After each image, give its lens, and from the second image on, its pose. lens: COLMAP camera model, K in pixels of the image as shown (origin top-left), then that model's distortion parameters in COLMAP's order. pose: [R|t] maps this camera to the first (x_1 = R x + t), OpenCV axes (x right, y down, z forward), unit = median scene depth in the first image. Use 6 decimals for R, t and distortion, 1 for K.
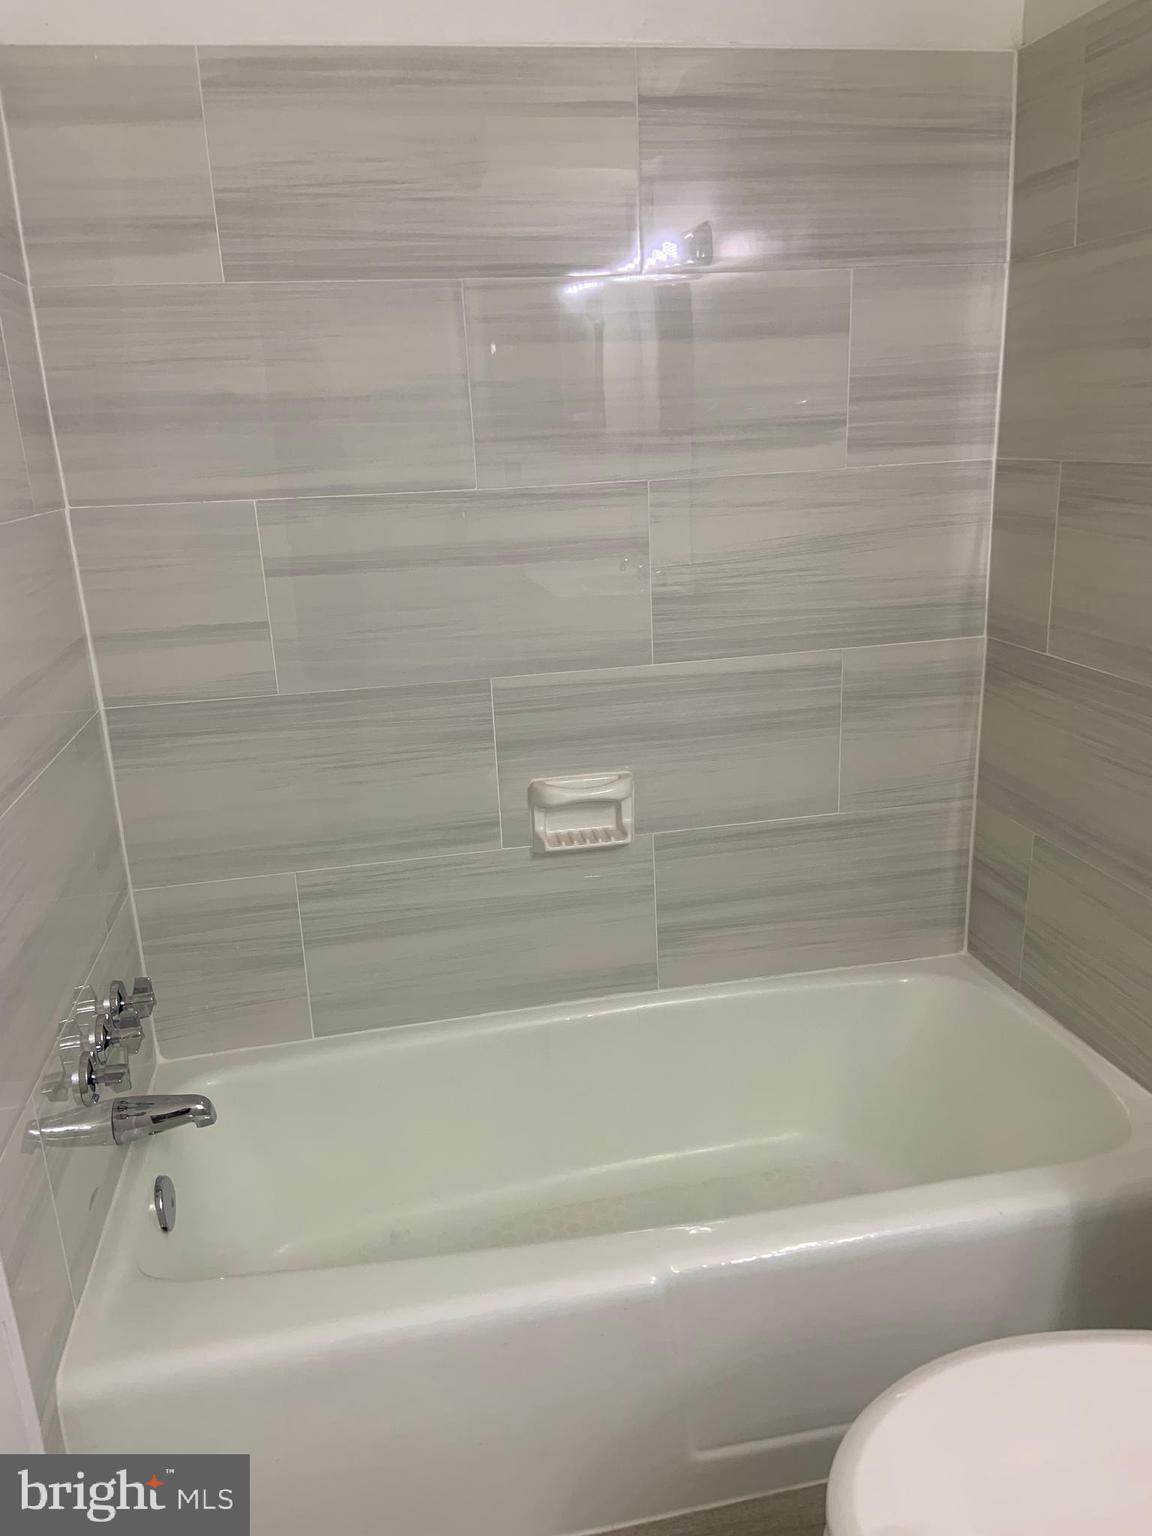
lens RADIAL K [[1174.1, 0, 568.1], [0, 1174.1, 770.2], [0, 0, 1]] dist [0.102158, -0.118930]
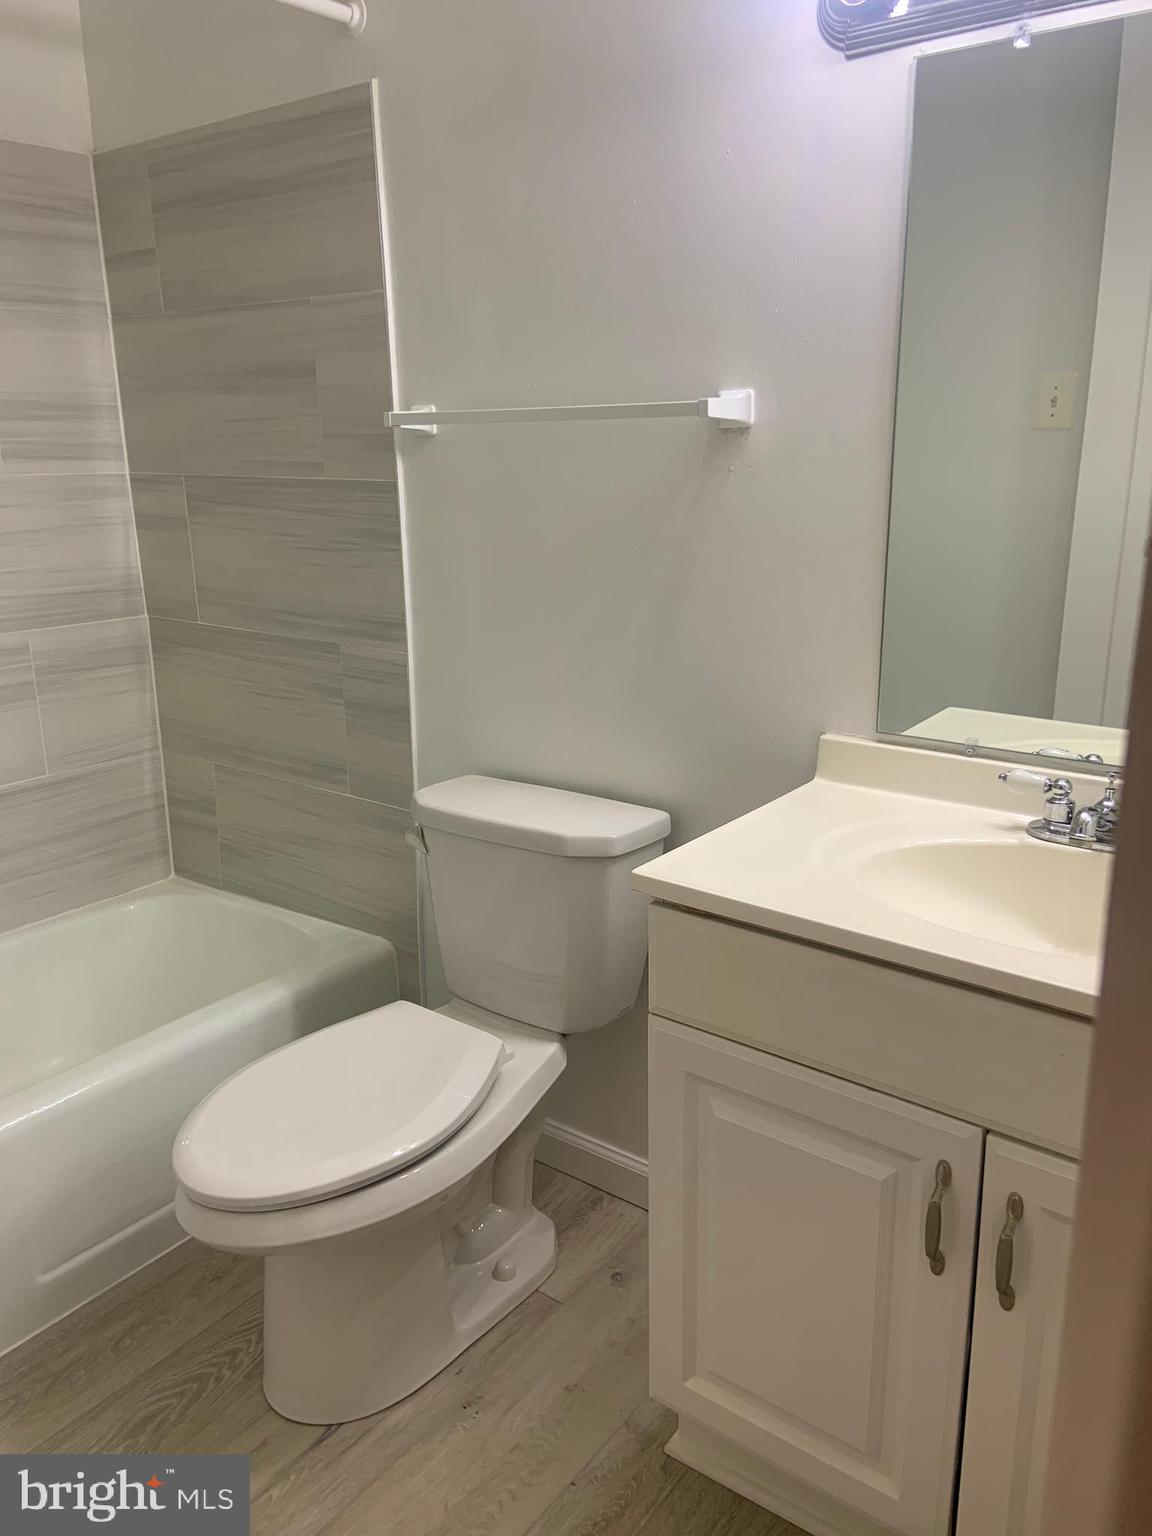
lens RADIAL K [[1174.1, 0, 578.7], [0, 1174.1, 771.9], [0, 0, 1]] dist [0.102158, -0.118930]
pose [[0.744733, -0.142254, 0.652024, -0.147443], [0.165459, 0.985871, 0.026105, 0.091661], [-0.646526, 0.088442, 0.757748, -0.221880]]
